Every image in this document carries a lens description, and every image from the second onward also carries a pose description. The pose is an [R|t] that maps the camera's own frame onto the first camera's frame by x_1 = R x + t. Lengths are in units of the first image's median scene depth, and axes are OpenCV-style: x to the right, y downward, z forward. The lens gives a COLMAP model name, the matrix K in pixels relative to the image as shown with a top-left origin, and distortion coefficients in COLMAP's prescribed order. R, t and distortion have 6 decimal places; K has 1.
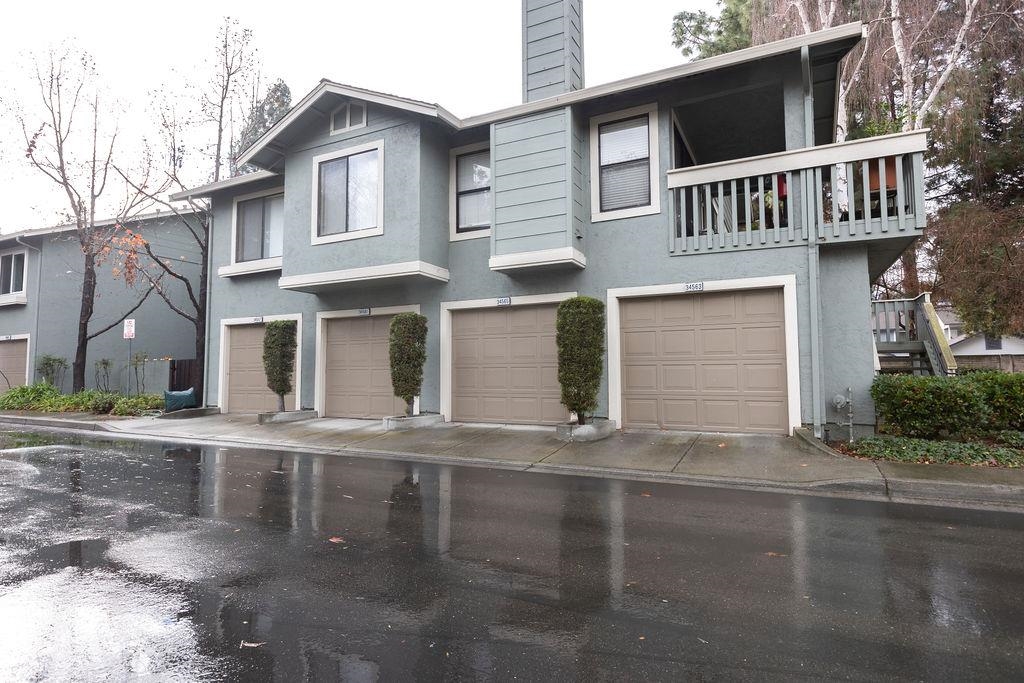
lens RADIAL K [[556.6, 0, 512.0], [0, 556.6, 341.5], [0, 0, 1]] dist [0.011422, -0.001884]
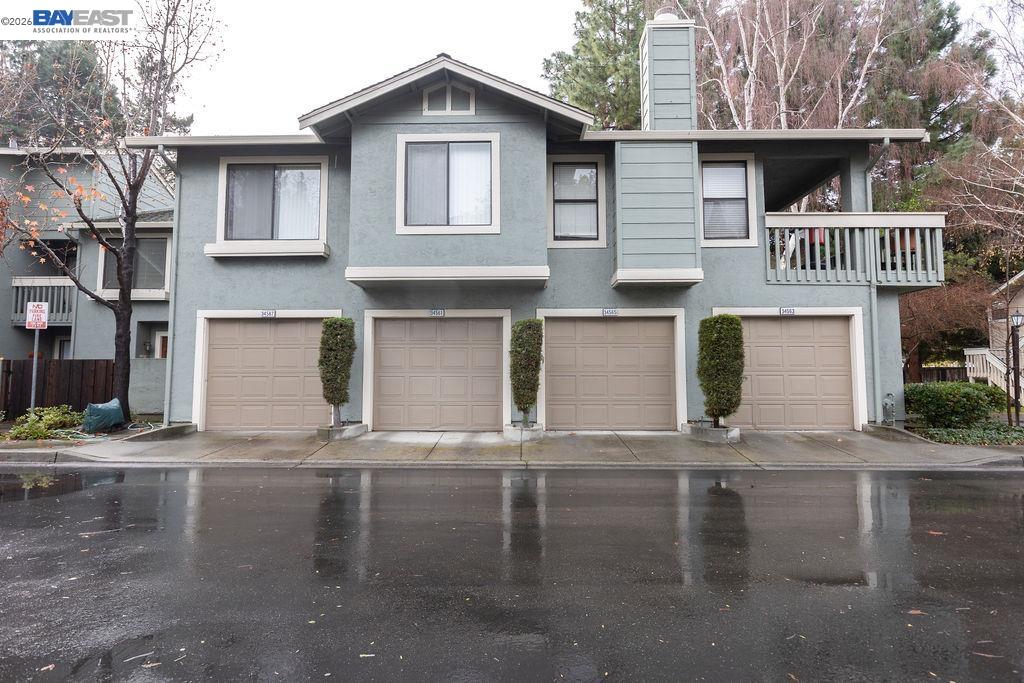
lens RADIAL K [[556.6, 0, 512.0], [0, 556.6, 341.5], [0, 0, 1]] dist [0.011422, -0.001884]
pose [[0.895675, 0.034446, 0.443373, -0.639336], [-0.029576, 0.999402, -0.017897, 0.006596], [-0.443725, 0.002916, 0.896158, 0.150322]]
